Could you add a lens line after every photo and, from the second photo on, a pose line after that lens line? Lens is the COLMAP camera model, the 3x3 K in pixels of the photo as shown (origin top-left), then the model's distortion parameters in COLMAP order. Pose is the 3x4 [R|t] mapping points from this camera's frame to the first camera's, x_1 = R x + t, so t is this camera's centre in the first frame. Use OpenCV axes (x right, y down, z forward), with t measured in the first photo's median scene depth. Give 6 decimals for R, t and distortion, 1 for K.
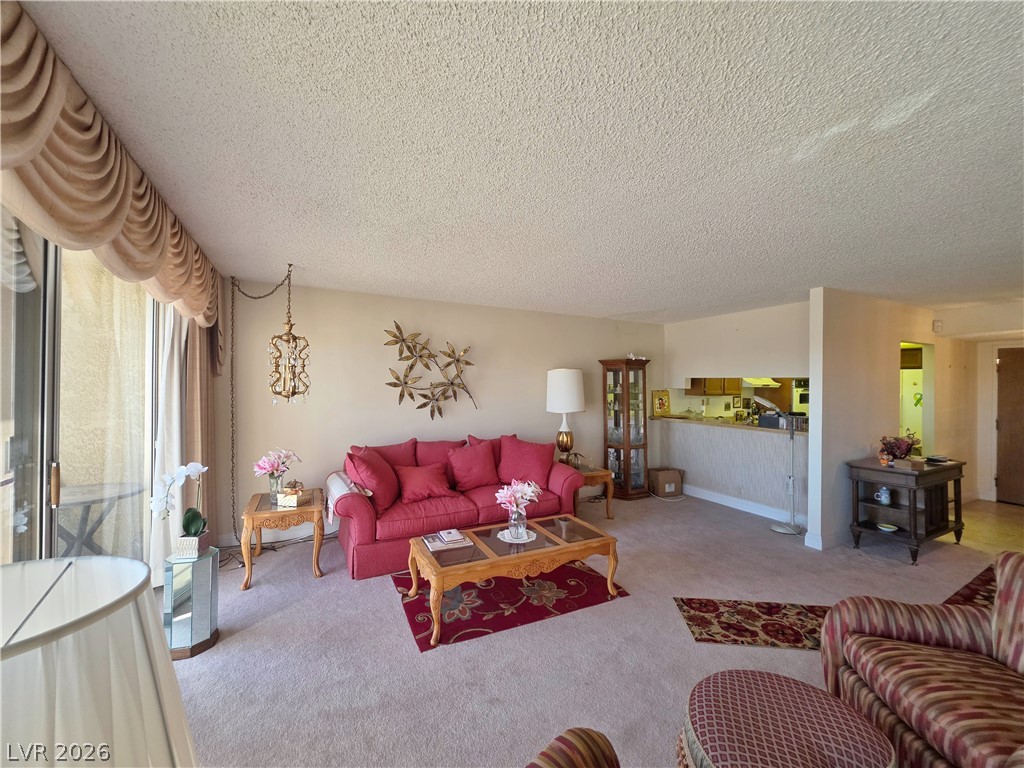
lens RADIAL K [[396.3, 0, 509.2], [0, 396.3, 380.1], [0, 0, 1]] dist [-0.000029, 0.000016]
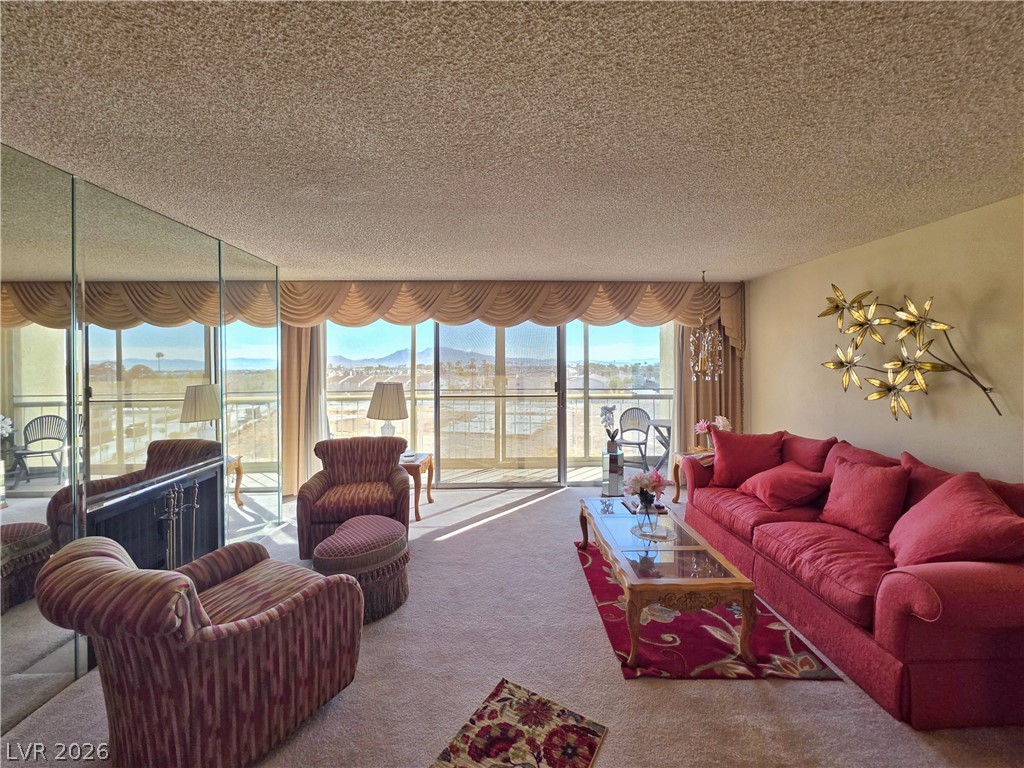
lens RADIAL K [[405.8, 0, 516.6], [0, 405.8, 378.4], [0, 0, 1]] dist [-0.012622, 0.000740]
pose [[-0.395504, 0.012909, -0.918373, 1.084510], [-0.001165, 0.999893, 0.014557, 0.046324], [0.918463, 0.006827, -0.395447, 1.219510]]
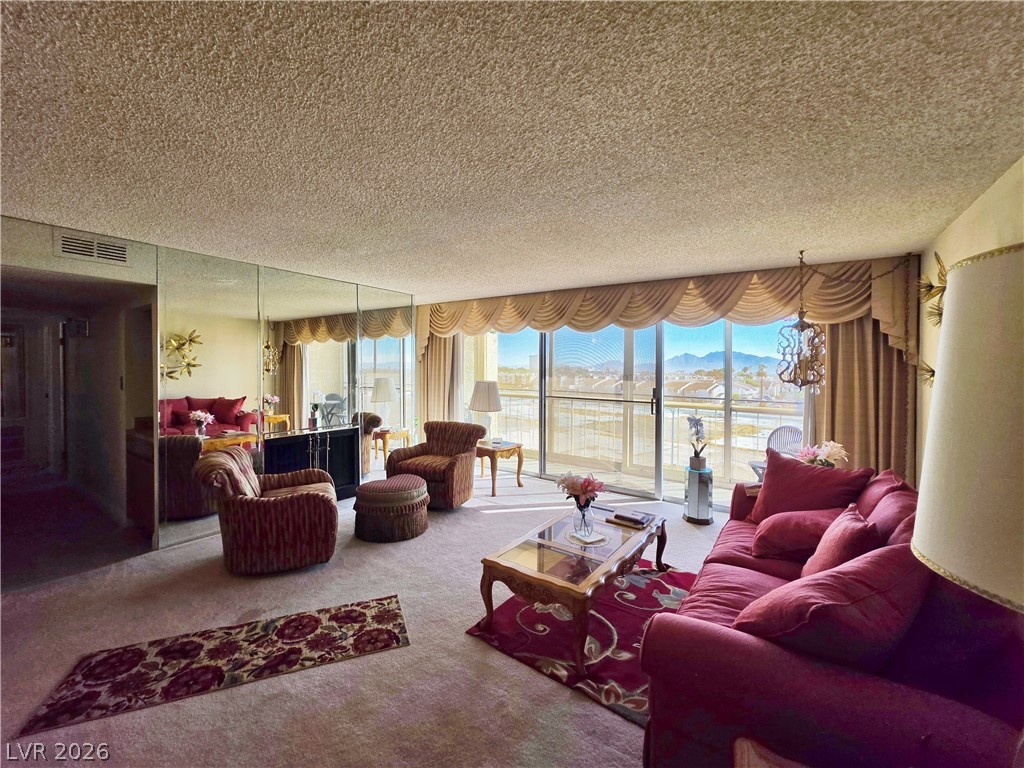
lens RADIAL K [[414.3, 0, 514.2], [0, 414.3, 378.8], [0, 0, 1]] dist [-0.001692, 0.000076]
pose [[-0.859624, -0.013134, -0.510758, 0.712770], [-0.026696, 0.999459, 0.019230, 0.033675], [0.510229, 0.030166, -0.859509, 1.933371]]
